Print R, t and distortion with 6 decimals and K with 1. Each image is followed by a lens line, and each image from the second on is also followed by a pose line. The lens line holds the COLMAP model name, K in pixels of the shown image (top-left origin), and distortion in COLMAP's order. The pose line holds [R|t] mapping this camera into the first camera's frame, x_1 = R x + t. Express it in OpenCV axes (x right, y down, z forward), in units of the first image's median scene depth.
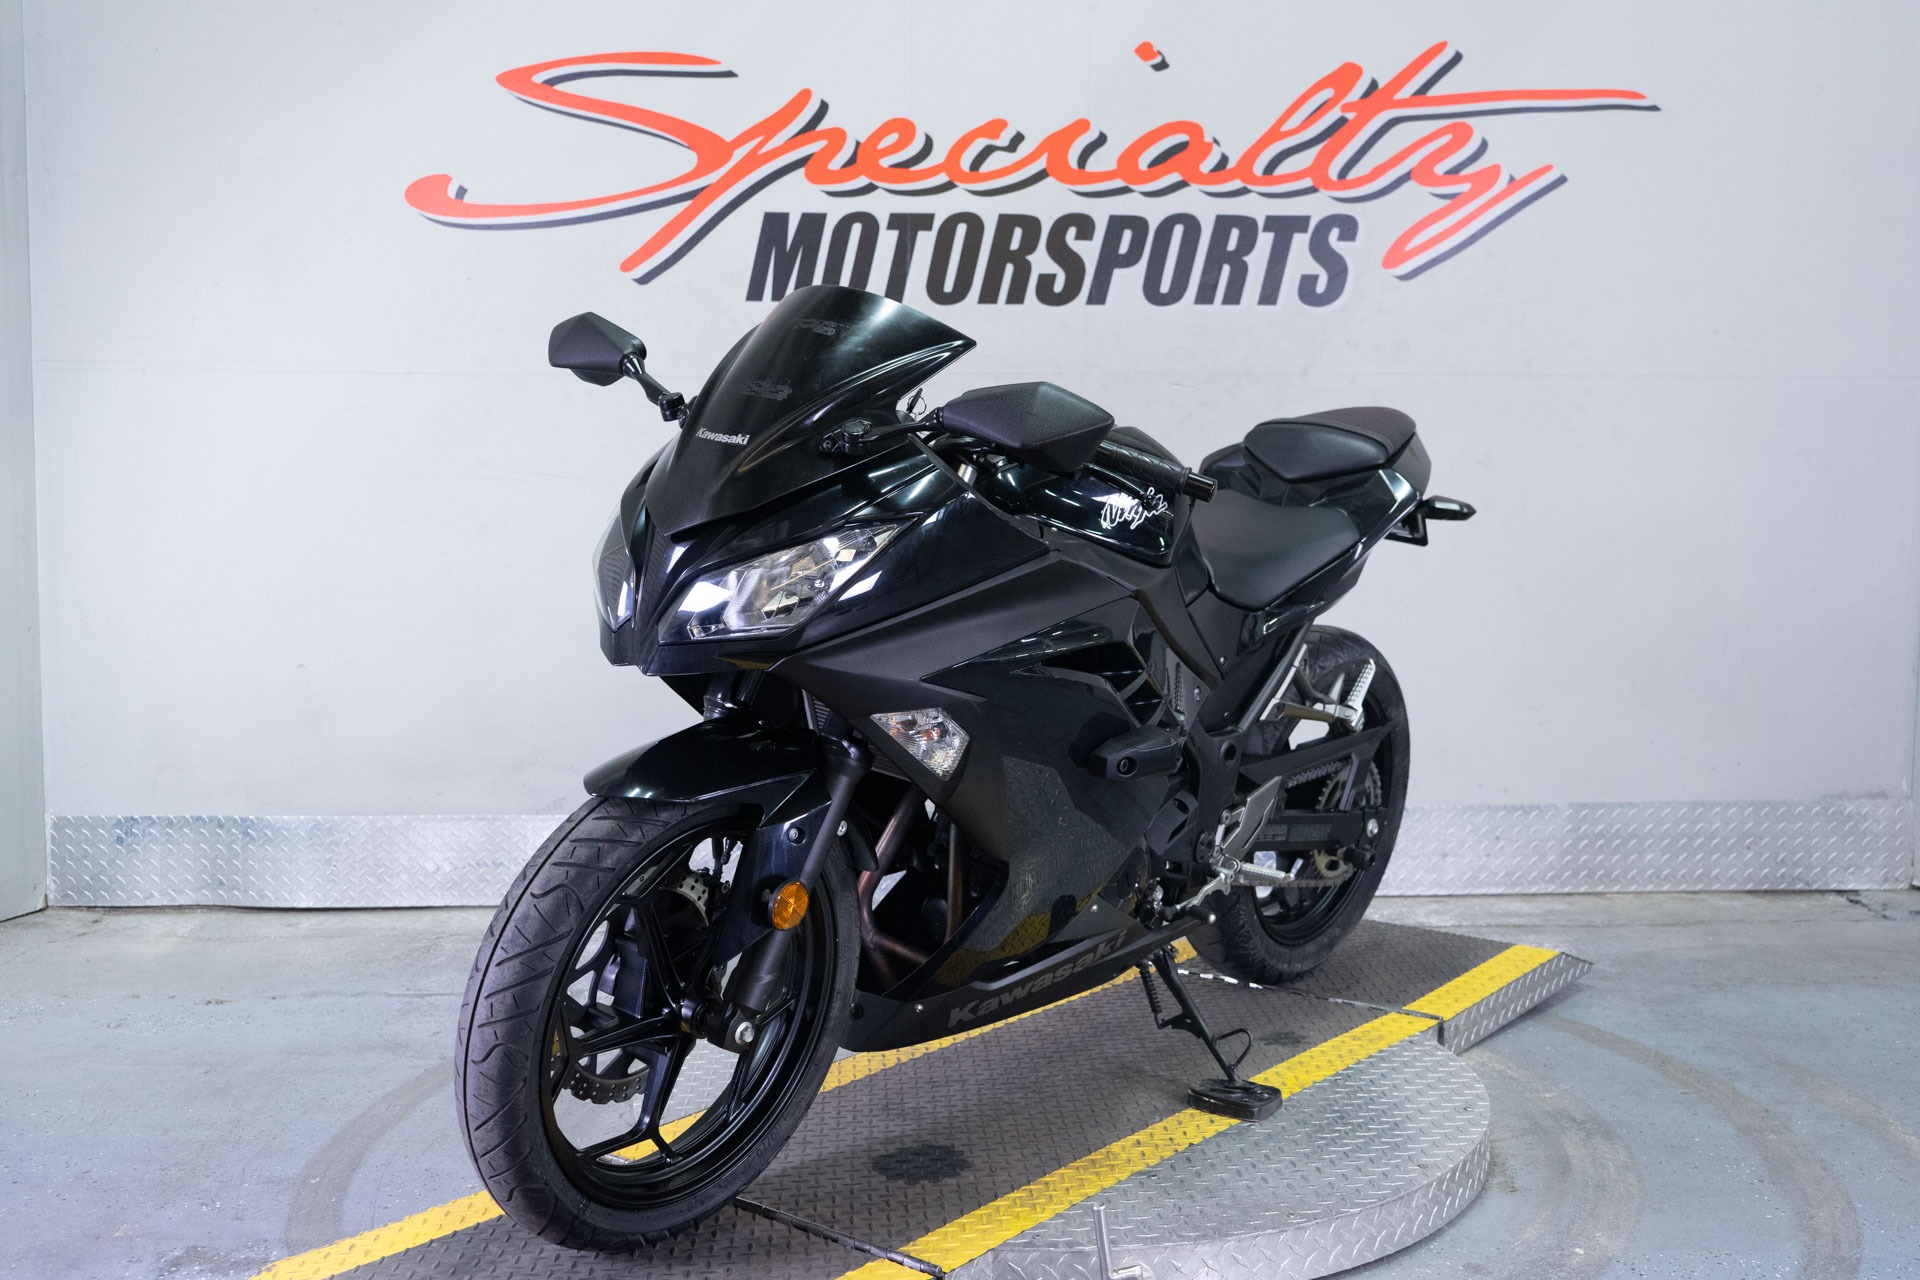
lens RADIAL K [[1972.8, 0, 959.3], [0, 1972.8, 638.5], [0, 0, 1]] dist [0.006436, 0.000000]
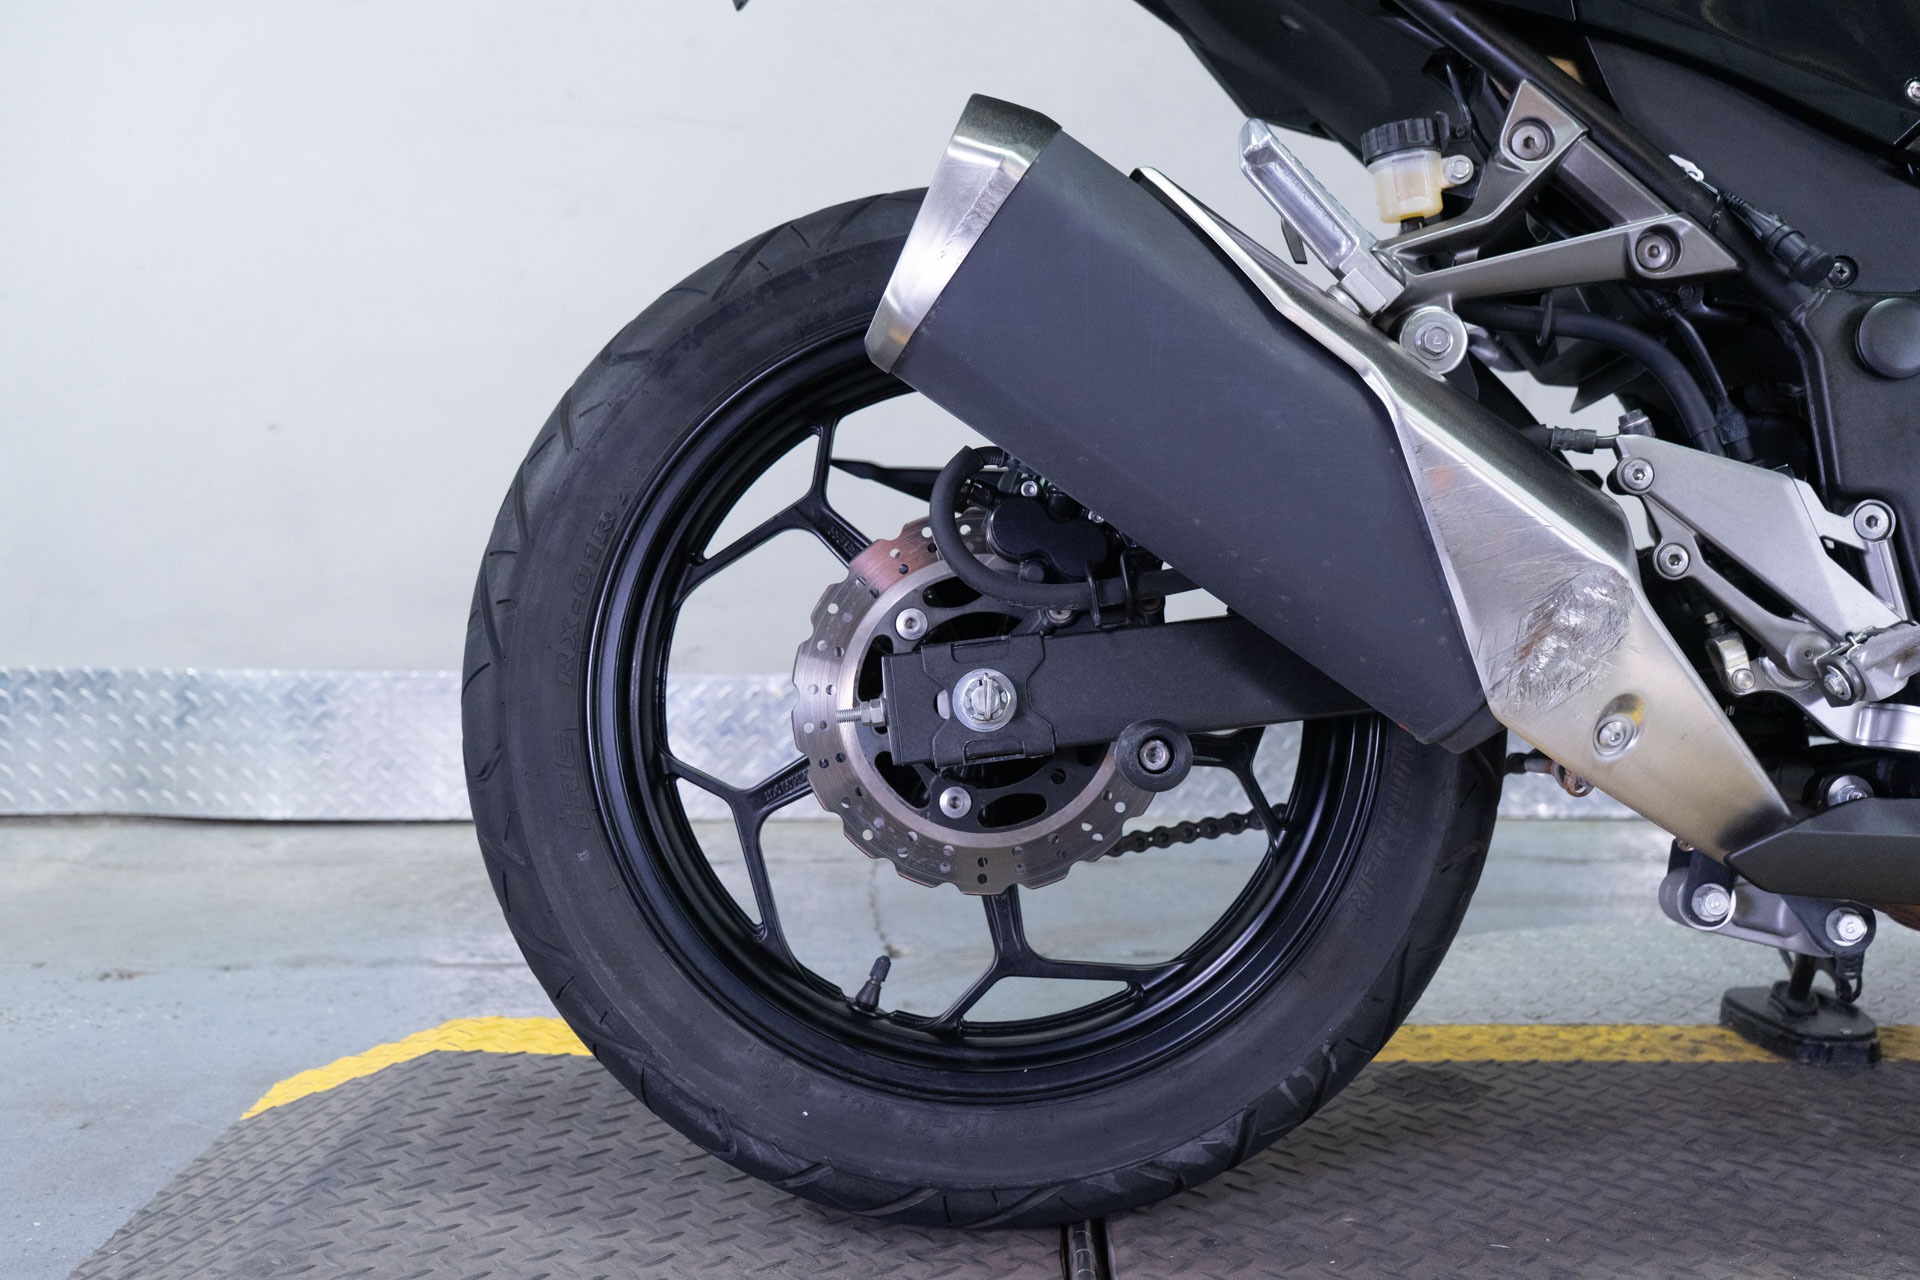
lens RADIAL K [[1972.8, 0, 965.9], [0, 1972.8, 640.5], [0, 0, 1]] dist [0.006436, 0.000000]
pose [[0.999697, 0.010357, 0.022308, -0.132796], [-0.010812, 0.999735, 0.020347, 0.066610], [-0.022092, -0.020583, 0.999544, 0.384537]]
